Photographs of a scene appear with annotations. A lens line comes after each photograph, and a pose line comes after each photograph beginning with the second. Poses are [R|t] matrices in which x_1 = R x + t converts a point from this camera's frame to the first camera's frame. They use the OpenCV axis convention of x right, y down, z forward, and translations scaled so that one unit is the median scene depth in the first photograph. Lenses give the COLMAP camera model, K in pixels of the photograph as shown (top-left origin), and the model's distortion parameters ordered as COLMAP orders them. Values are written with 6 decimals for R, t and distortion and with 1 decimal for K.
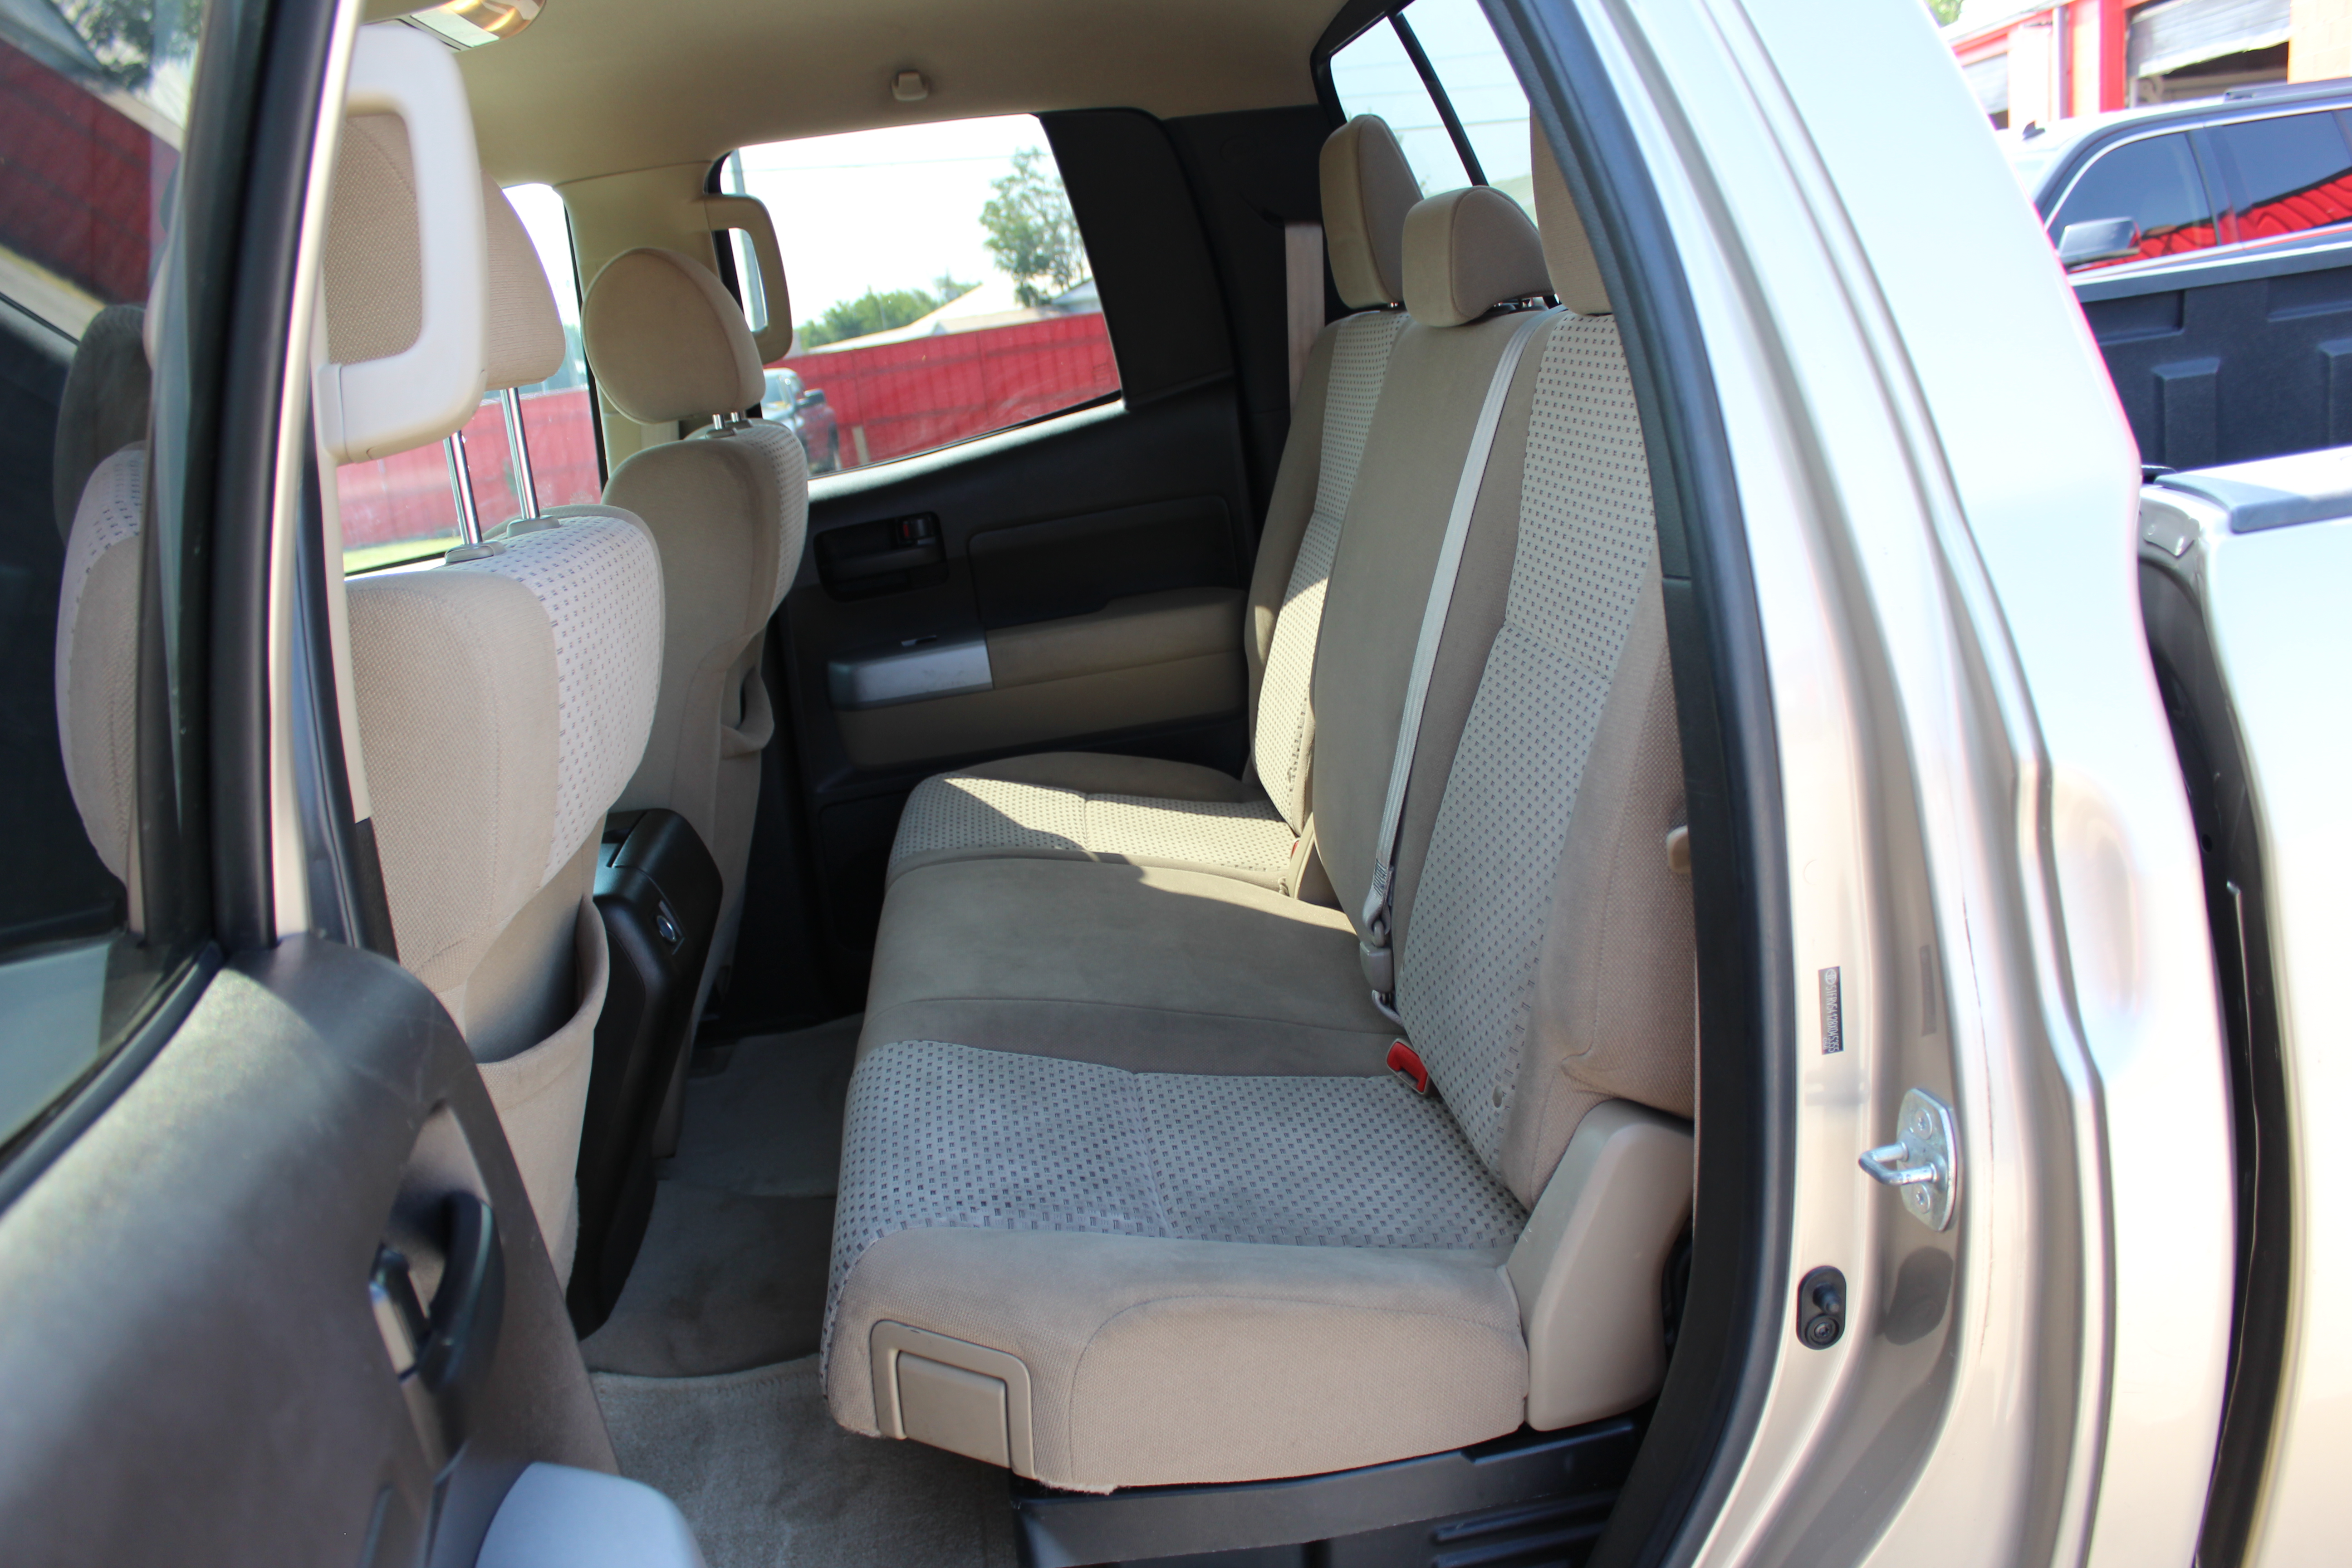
lens RADIAL K [[2000.2, 0, 1182.3], [0, 2000.2, 794.8], [0, 0, 1]] dist [-0.137612, 0.069075]
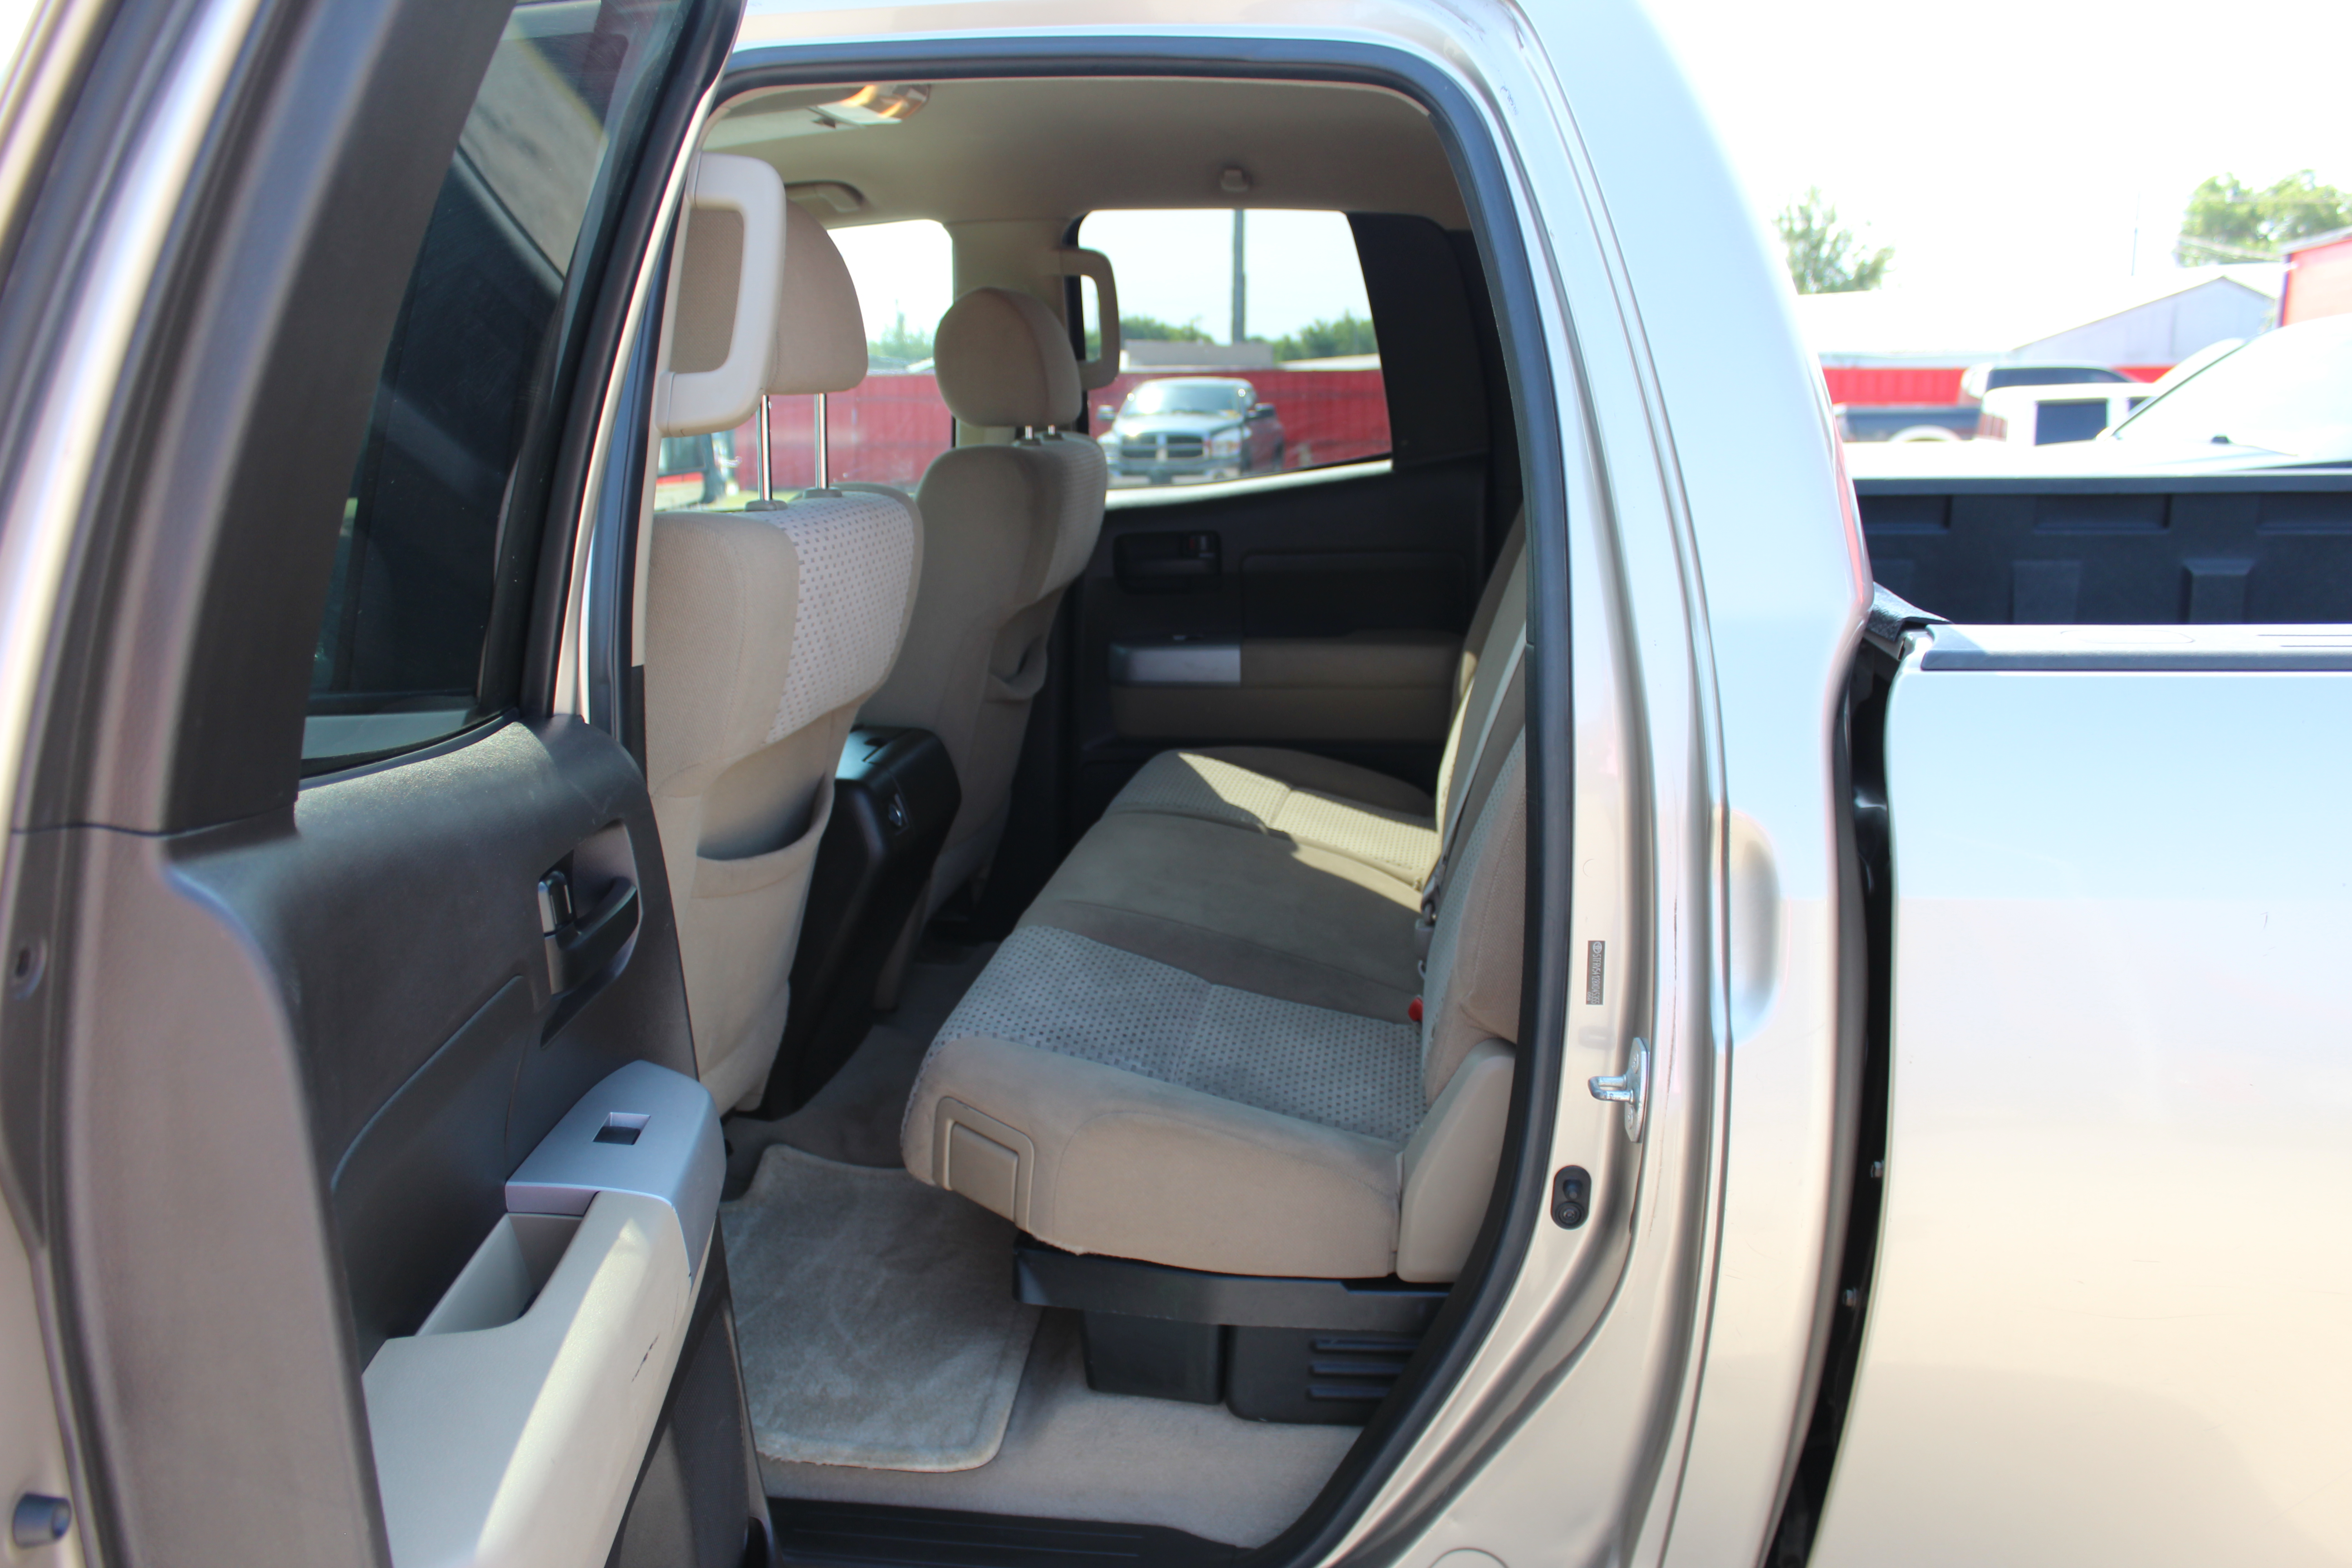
lens RADIAL K [[2000.2, 0, 1172.3], [0, 2000.2, 776.8], [0, 0, 1]] dist [-0.137612, 0.069075]
pose [[0.964503, 0.167160, -0.204432, 0.199774], [-0.172050, 0.985068, -0.006253, 0.022581], [0.200334, 0.041203, 0.978861, -0.272955]]
